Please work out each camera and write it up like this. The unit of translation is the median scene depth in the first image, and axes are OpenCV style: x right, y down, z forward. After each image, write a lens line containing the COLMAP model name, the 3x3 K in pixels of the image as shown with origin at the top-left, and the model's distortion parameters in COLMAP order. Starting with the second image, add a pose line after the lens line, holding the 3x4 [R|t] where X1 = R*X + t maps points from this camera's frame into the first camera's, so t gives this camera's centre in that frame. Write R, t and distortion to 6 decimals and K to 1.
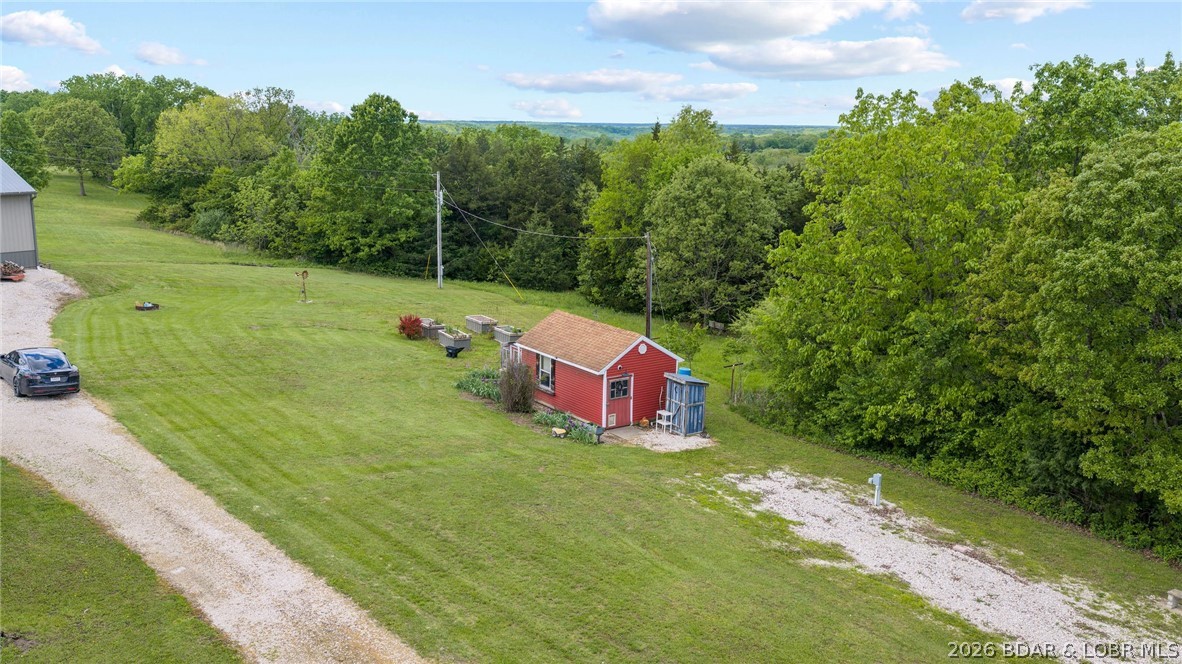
lens RADIAL K [[973.3, 0, 593.6], [0, 973.3, 328.2], [0, 0, 1]] dist [0.033627, -0.065910]
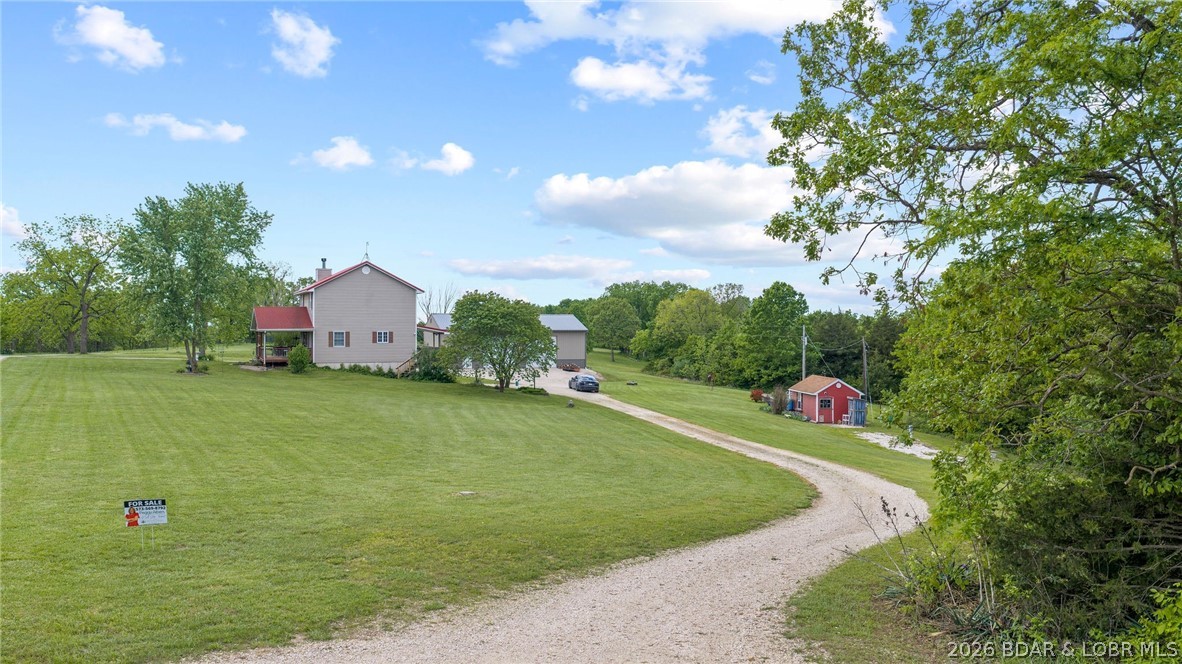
lens RADIAL K [[973.3, 0, 593.6], [0, 973.3, 328.2], [0, 0, 1]] dist [0.033627, -0.065910]
pose [[0.876559, -0.014175, -0.481085, 0.260437], [-0.085519, 0.979073, -0.184668, 0.144517], [0.473635, 0.203014, 0.857004, -0.460676]]
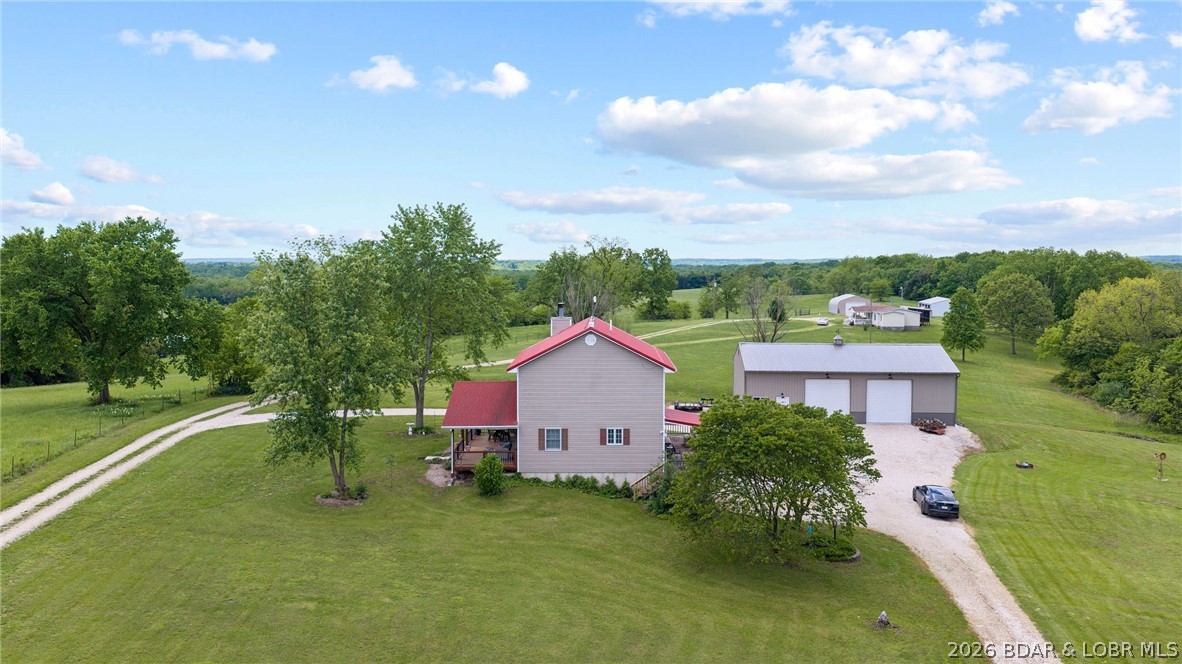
lens RADIAL K [[973.3, 0, 593.6], [0, 973.3, 328.2], [0, 0, 1]] dist [0.033627, -0.065910]
pose [[0.621430, 0.038209, -0.782538, 0.130568], [-0.148444, 0.986460, -0.069716, -0.015881], [0.769278, 0.159487, 0.618688, -0.188587]]
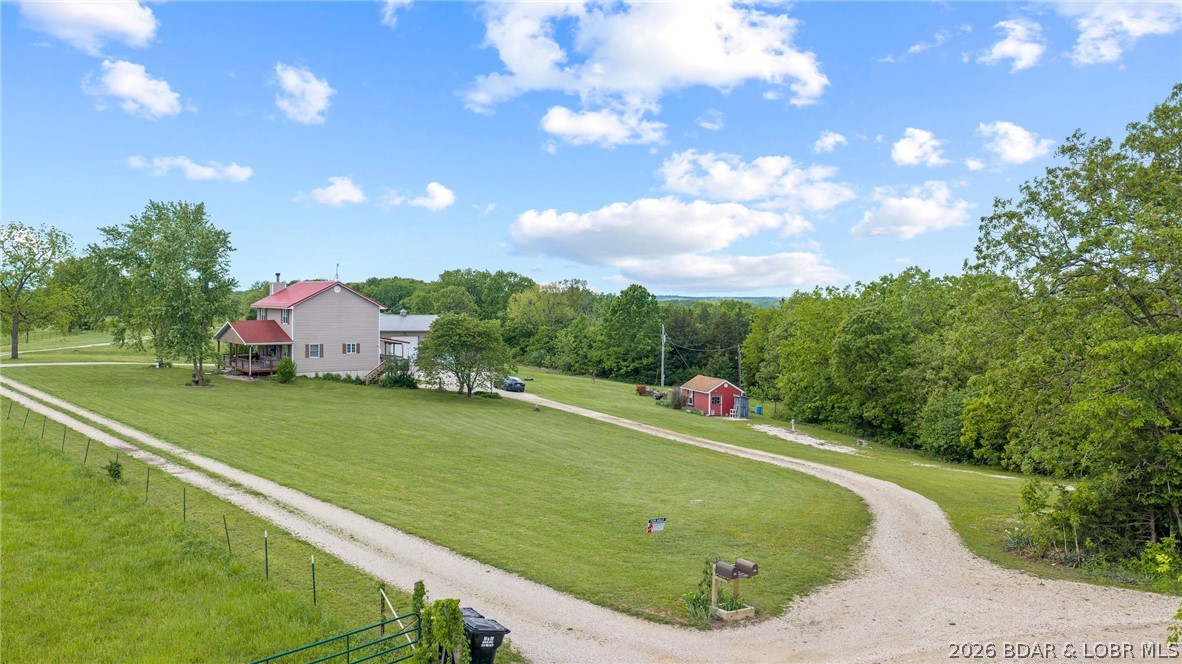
lens RADIAL K [[973.3, 0, 593.6], [0, 973.3, 328.2], [0, 0, 1]] dist [0.033627, -0.065910]
pose [[0.964649, 0.003023, -0.263520, 0.170734], [-0.049542, 0.984187, -0.170064, 0.142849], [0.258838, 0.177108, 0.949545, -0.678992]]
